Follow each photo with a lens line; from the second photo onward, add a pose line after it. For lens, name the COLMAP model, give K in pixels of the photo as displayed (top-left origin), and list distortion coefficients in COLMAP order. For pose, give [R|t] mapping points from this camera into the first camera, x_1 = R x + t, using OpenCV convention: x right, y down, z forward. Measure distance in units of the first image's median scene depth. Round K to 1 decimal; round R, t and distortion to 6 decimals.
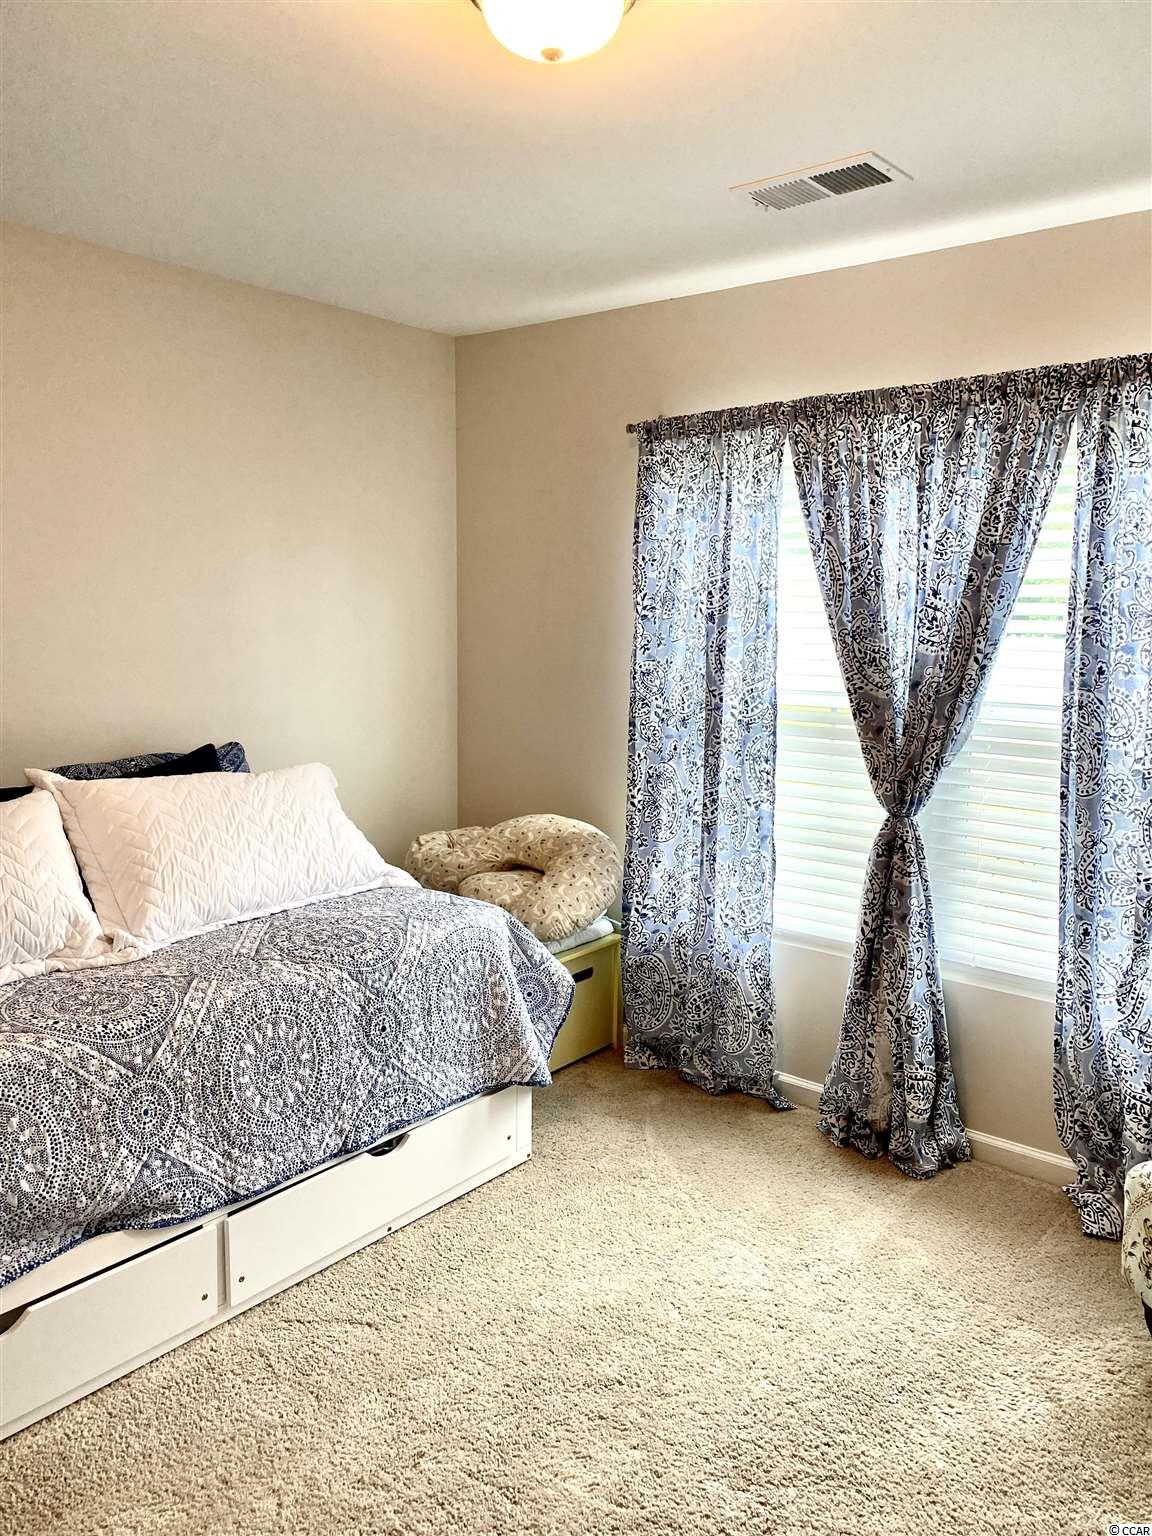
lens RADIAL K [[1182.3, 0, 582.7], [0, 1182.3, 770.2], [0, 0, 1]] dist [0.038362, -0.040205]
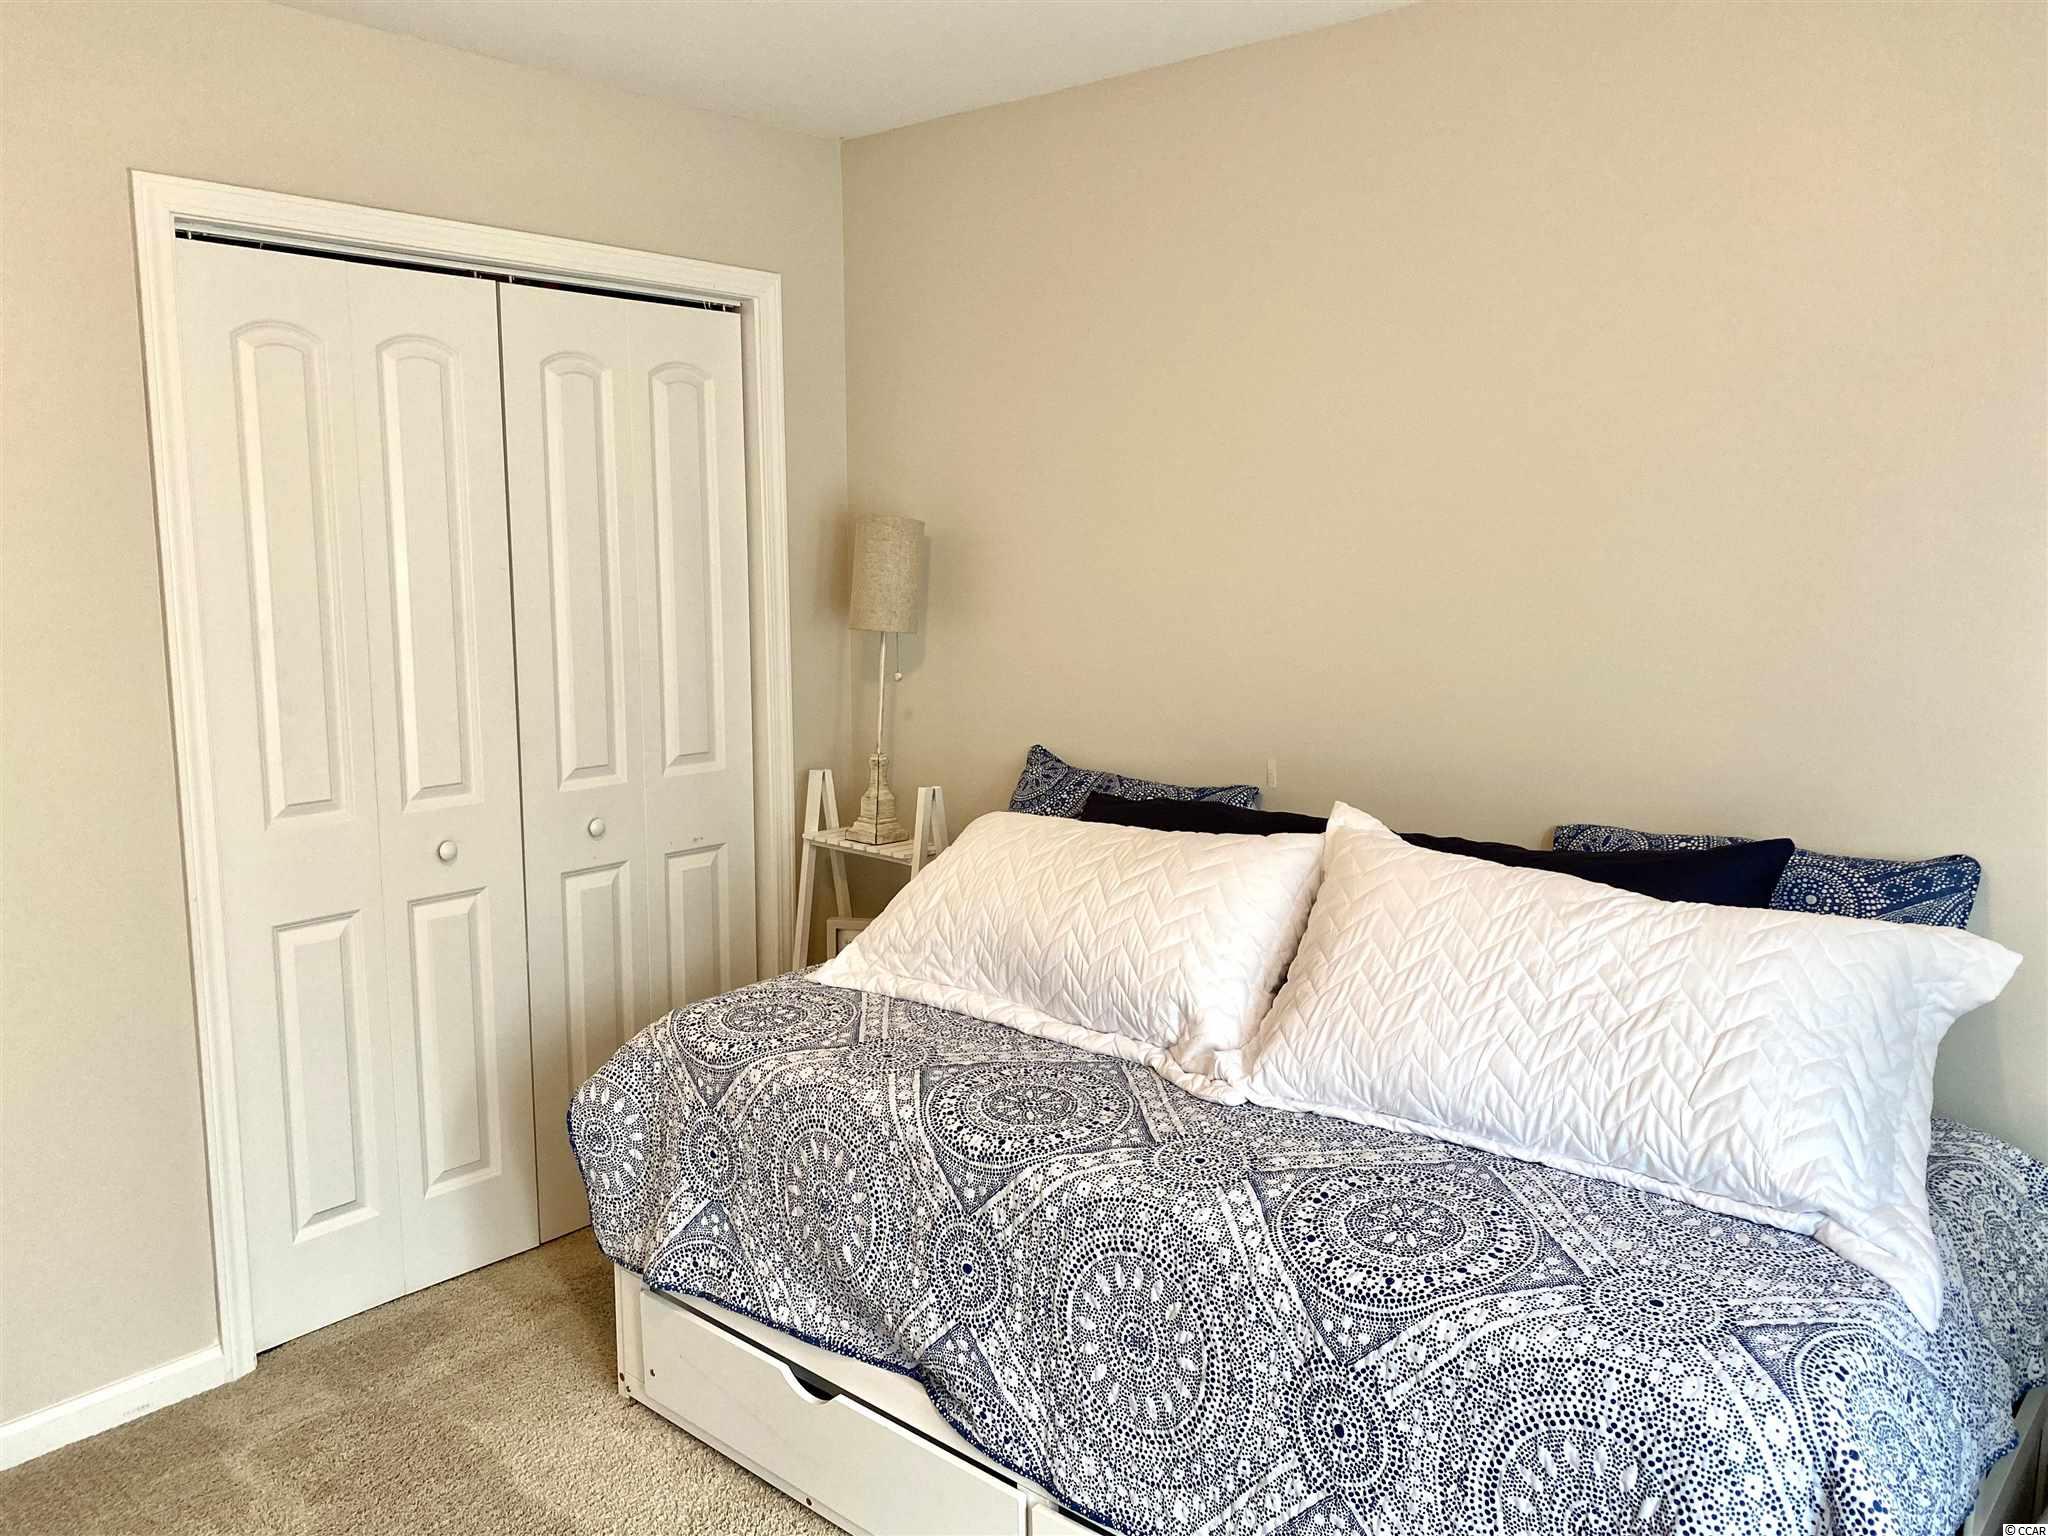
lens RADIAL K [[1576.5, 0, 1024.2], [0, 1576.5, 771.4], [0, 0, 1]] dist [0.038362, -0.040205]
pose [[-0.029852, 0.143294, -0.989230, 0.411306], [-0.146359, 0.978377, 0.146139, -0.116491], [0.988781, 0.149145, -0.008234, 0.764909]]
